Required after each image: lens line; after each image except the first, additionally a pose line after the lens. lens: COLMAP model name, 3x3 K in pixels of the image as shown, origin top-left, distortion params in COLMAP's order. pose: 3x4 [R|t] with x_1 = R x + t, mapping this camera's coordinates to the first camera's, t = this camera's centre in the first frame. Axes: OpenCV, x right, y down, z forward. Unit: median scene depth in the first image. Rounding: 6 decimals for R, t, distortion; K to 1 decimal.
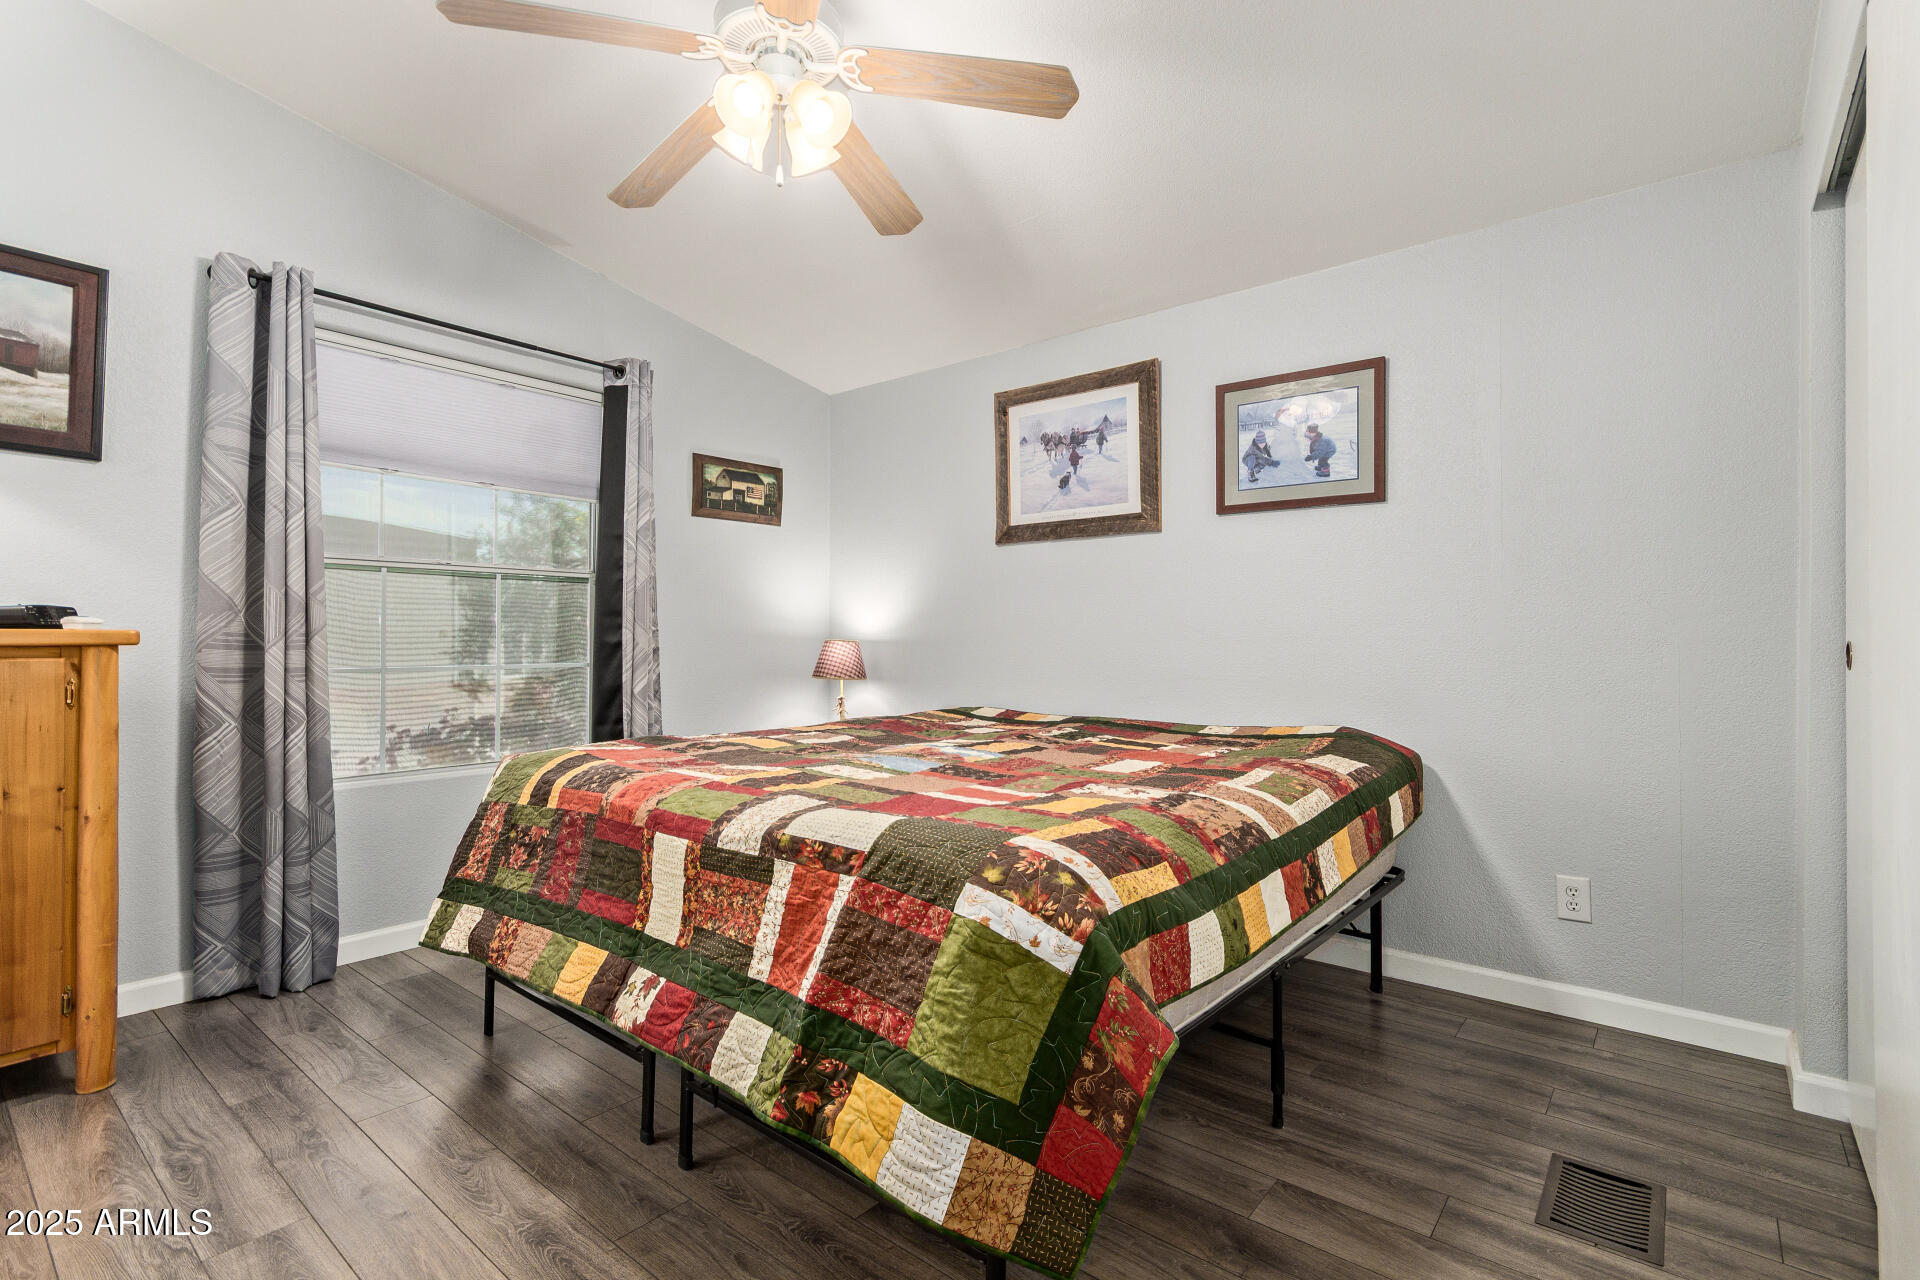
lens RADIAL K [[899.9, 0, 978.0], [0, 899.9, 626.2], [0, 0, 1]] dist [0.000627, 0.002459]
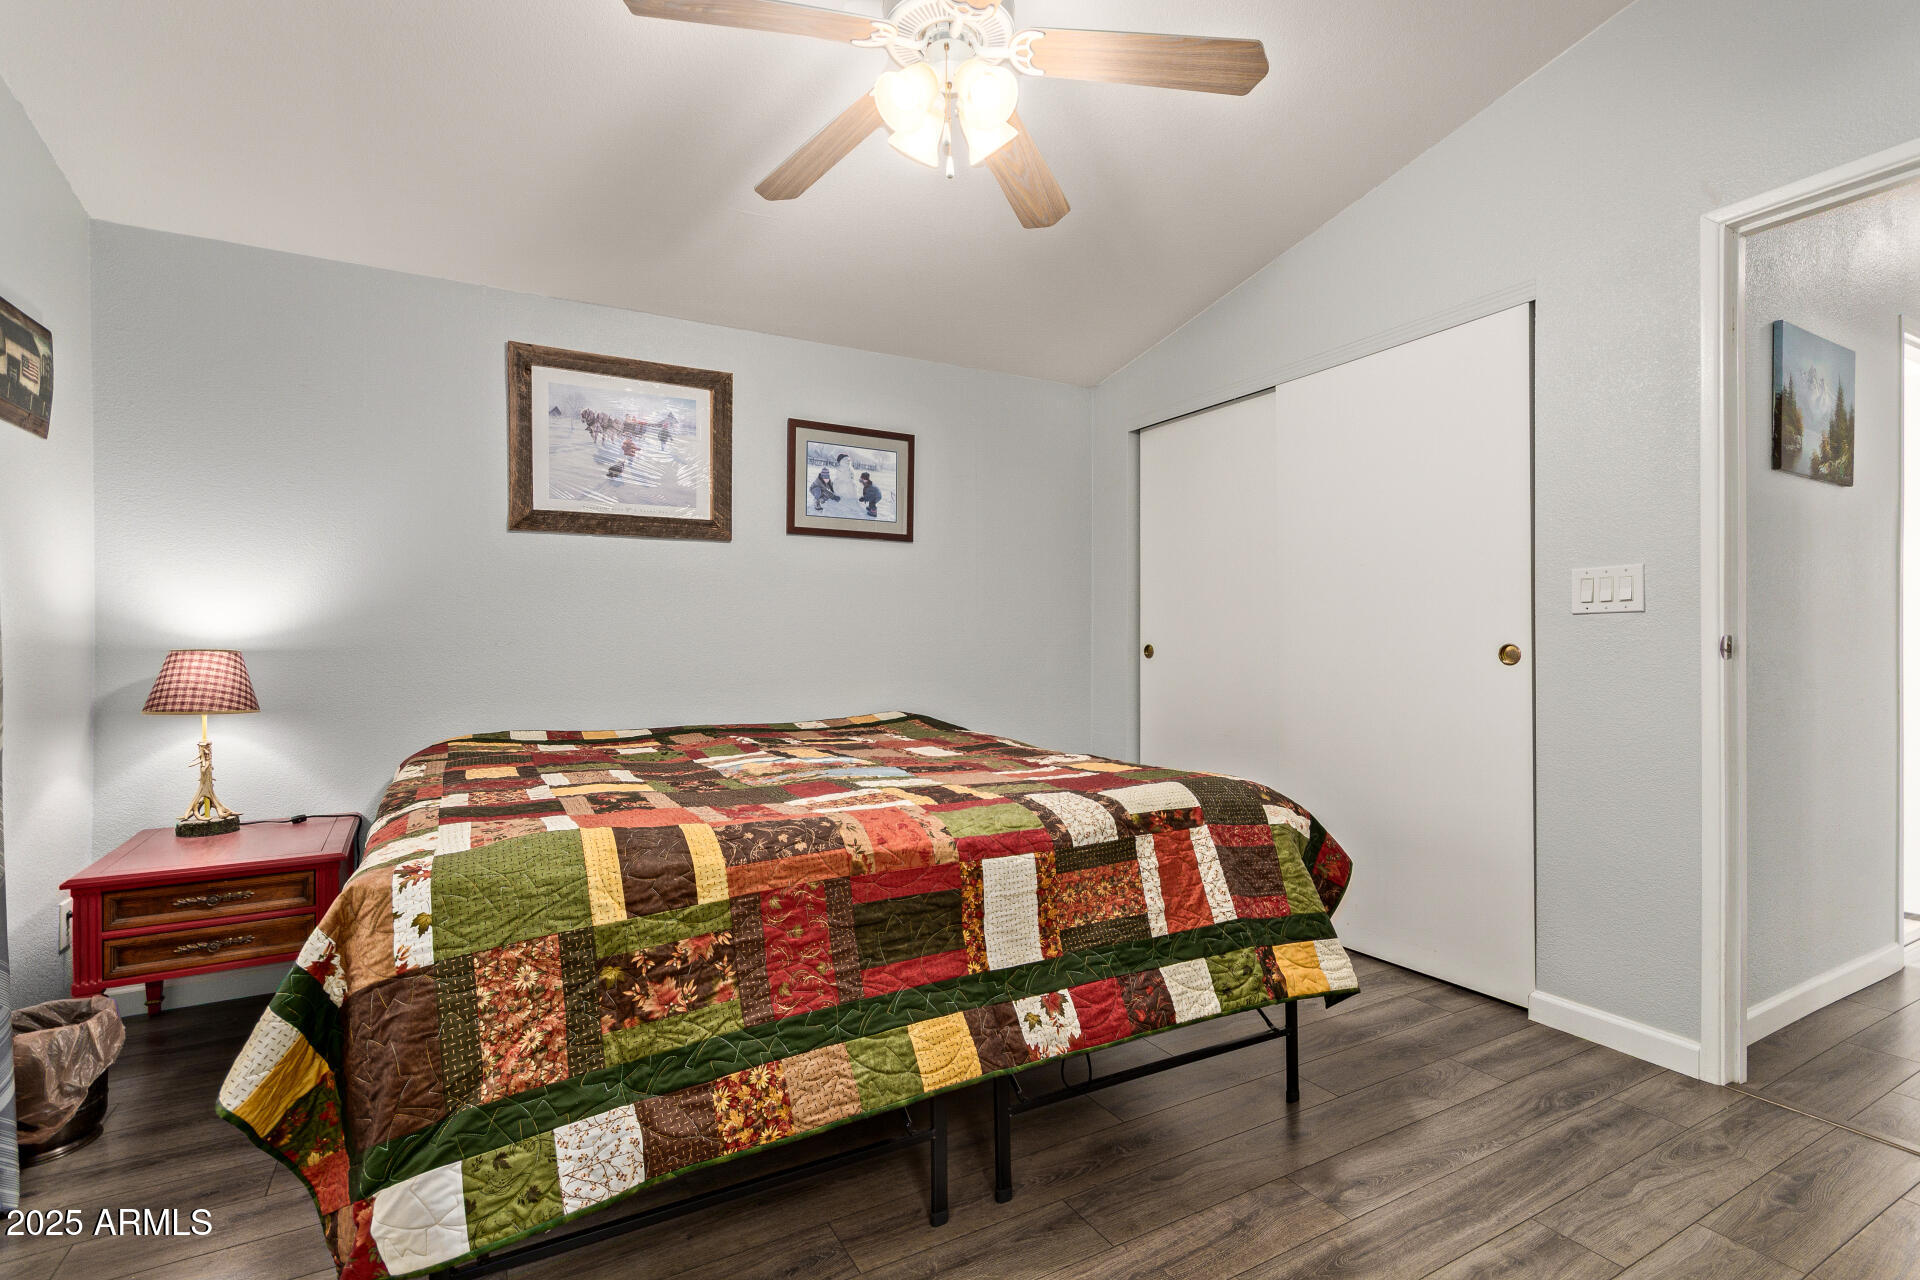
lens RADIAL K [[899.9, 0, 949.2], [0, 899.9, 644.2], [0, 0, 1]] dist [0.000627, 0.002459]
pose [[0.368284, -0.003920, 0.929705, -0.751534], [-0.009867, 0.999918, 0.008125, 0.002164], [-0.929661, -0.012166, 0.368215, 0.431959]]
